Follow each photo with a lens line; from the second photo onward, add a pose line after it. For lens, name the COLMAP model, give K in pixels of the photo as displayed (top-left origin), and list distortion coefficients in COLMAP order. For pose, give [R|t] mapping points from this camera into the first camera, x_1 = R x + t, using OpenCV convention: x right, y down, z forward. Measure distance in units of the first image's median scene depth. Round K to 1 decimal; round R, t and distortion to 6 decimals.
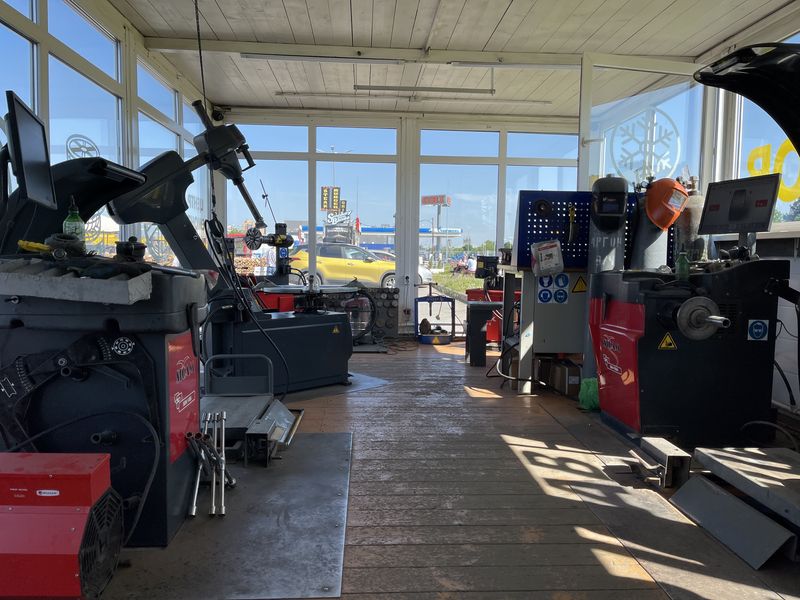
lens RADIAL K [[615.1, 0, 400.0], [0, 615.1, 300.0], [0, 0, 1]] dist [0.006013, -0.009780]
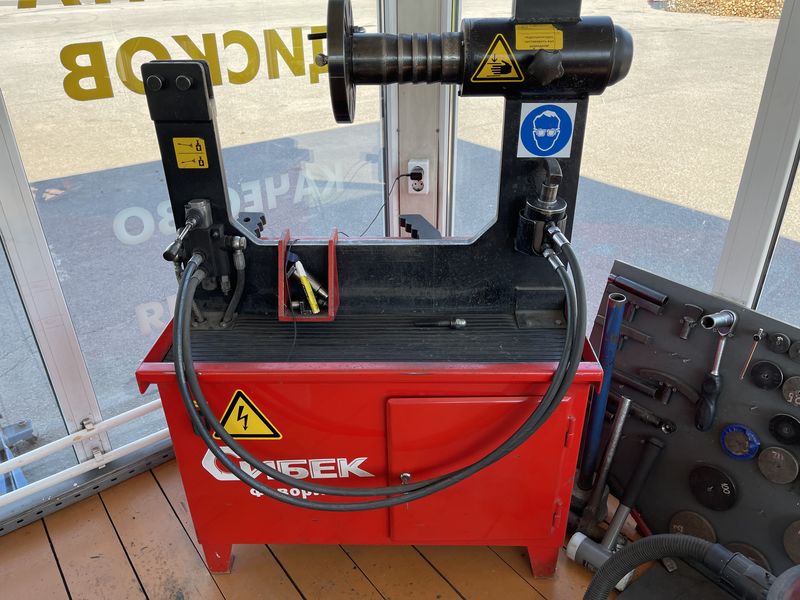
lens RADIAL K [[615.1, 0, 400.0], [0, 615.1, 300.0], [0, 0, 1]] dist [0.006013, -0.009780]
pose [[0.568030, 0.372192, -0.734040, -0.065368], [-0.034848, 0.901977, 0.430376, -0.112348], [0.822270, -0.218887, 0.525320, 0.890660]]
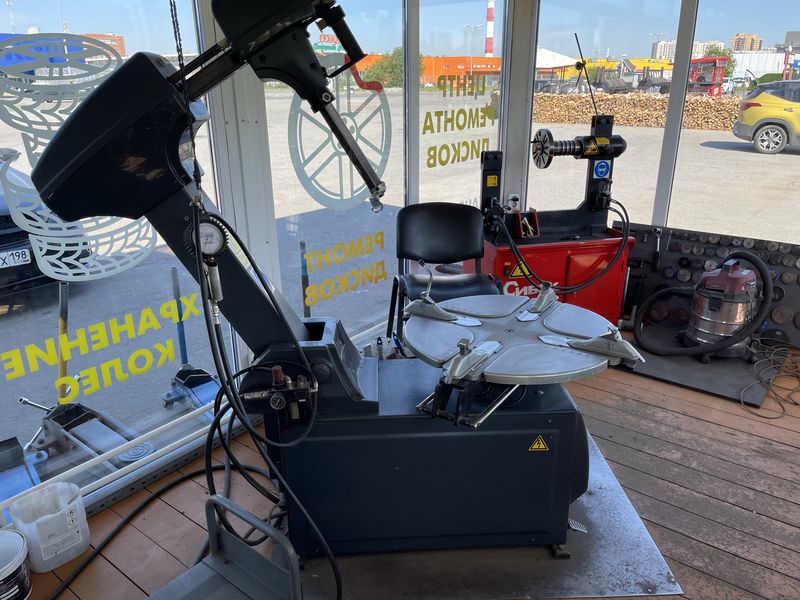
lens RADIAL K [[615.1, 0, 400.0], [0, 615.1, 300.0], [0, 0, 1]] dist [0.006013, -0.009780]
pose [[0.751792, 0.202316, -0.627596, 0.051808], [-0.022680, 0.959139, 0.282026, -0.121223], [0.659010, -0.197791, 0.725661, 0.459750]]
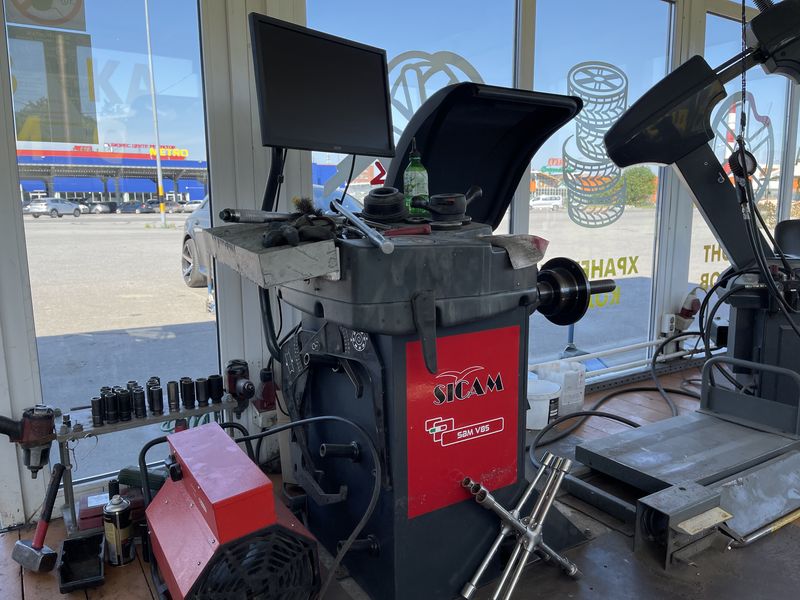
lens RADIAL K [[615.1, 0, 400.0], [0, 615.1, 300.0], [0, 0, 1]] dist [0.006013, -0.009780]
pose [[0.495464, 0.114141, -0.861097, 0.060279], [-0.044067, 0.993355, 0.106317, -0.015383], [0.867510, -0.014730, 0.497202, 0.211020]]
